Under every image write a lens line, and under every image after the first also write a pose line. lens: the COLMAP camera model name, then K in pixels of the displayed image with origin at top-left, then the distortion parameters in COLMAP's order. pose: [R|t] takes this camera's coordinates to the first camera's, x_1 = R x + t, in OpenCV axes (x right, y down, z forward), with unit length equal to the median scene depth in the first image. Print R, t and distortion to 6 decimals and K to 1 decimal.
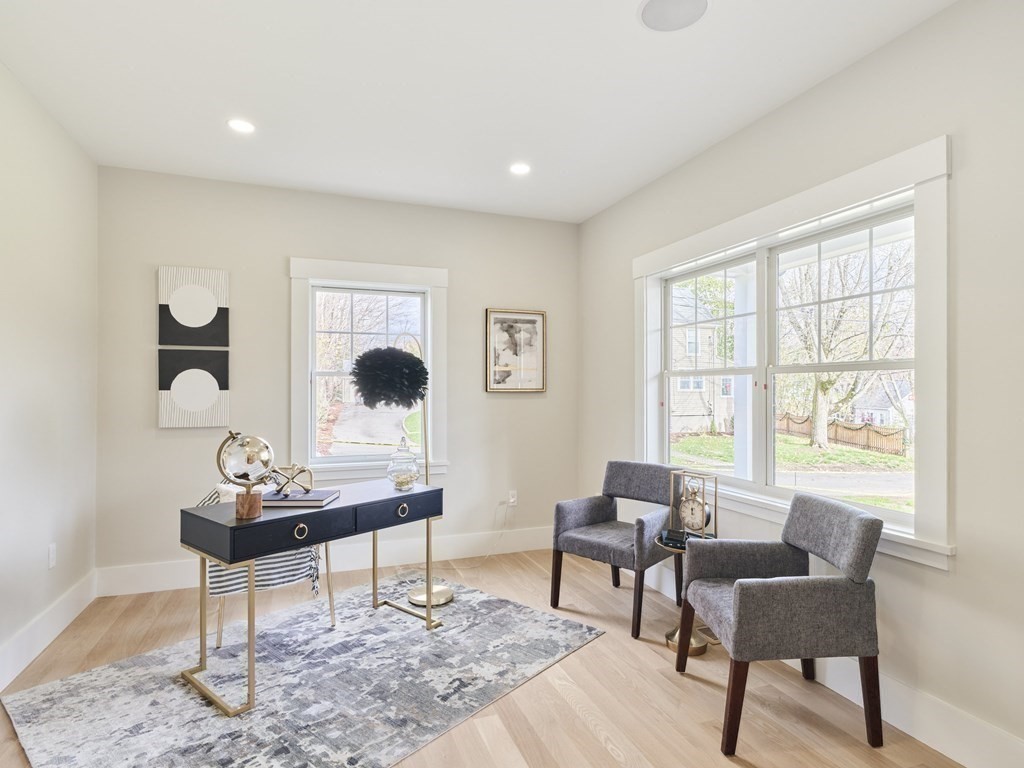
lens RADIAL K [[549.9, 0, 512.0], [0, 549.9, 384.0], [0, 0, 1]] dist [-0.002540, -0.000234]
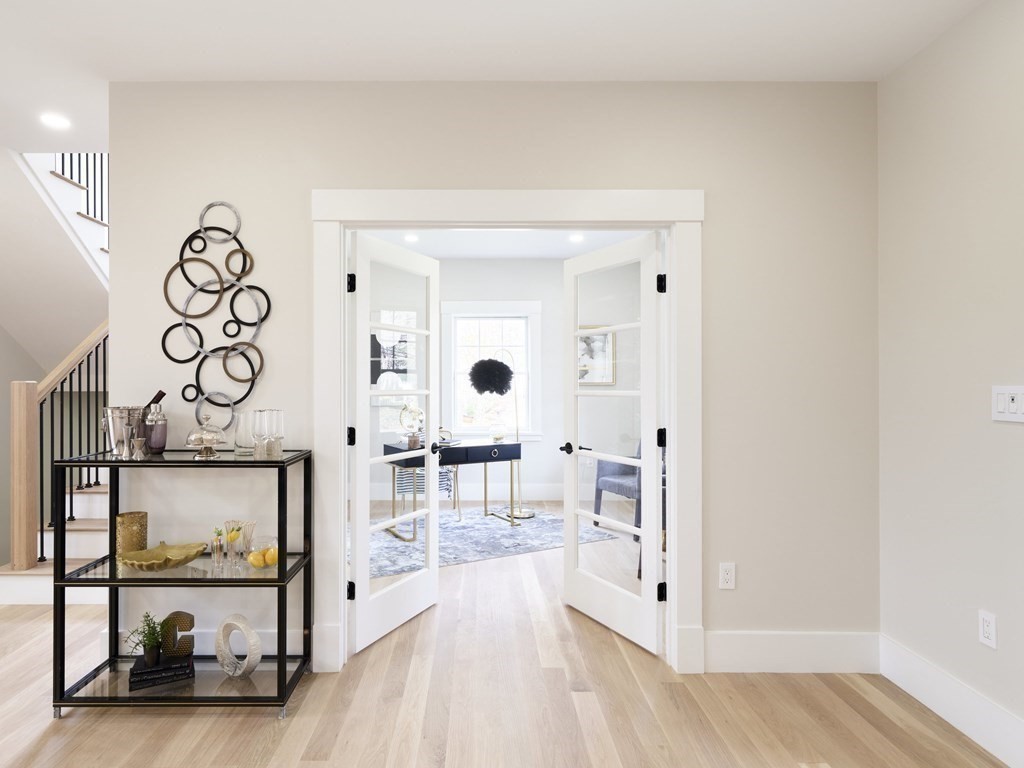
lens RADIAL K [[574.9, 0, 476.5], [0, 574.9, 380.0], [0, 0, 1]] dist [0.000972, 0.000226]
pose [[0.932151, -0.002310, -0.362061, 0.385278], [0.004753, 0.999972, 0.005857, -0.012247], [0.362038, -0.007180, 0.932136, -0.678155]]
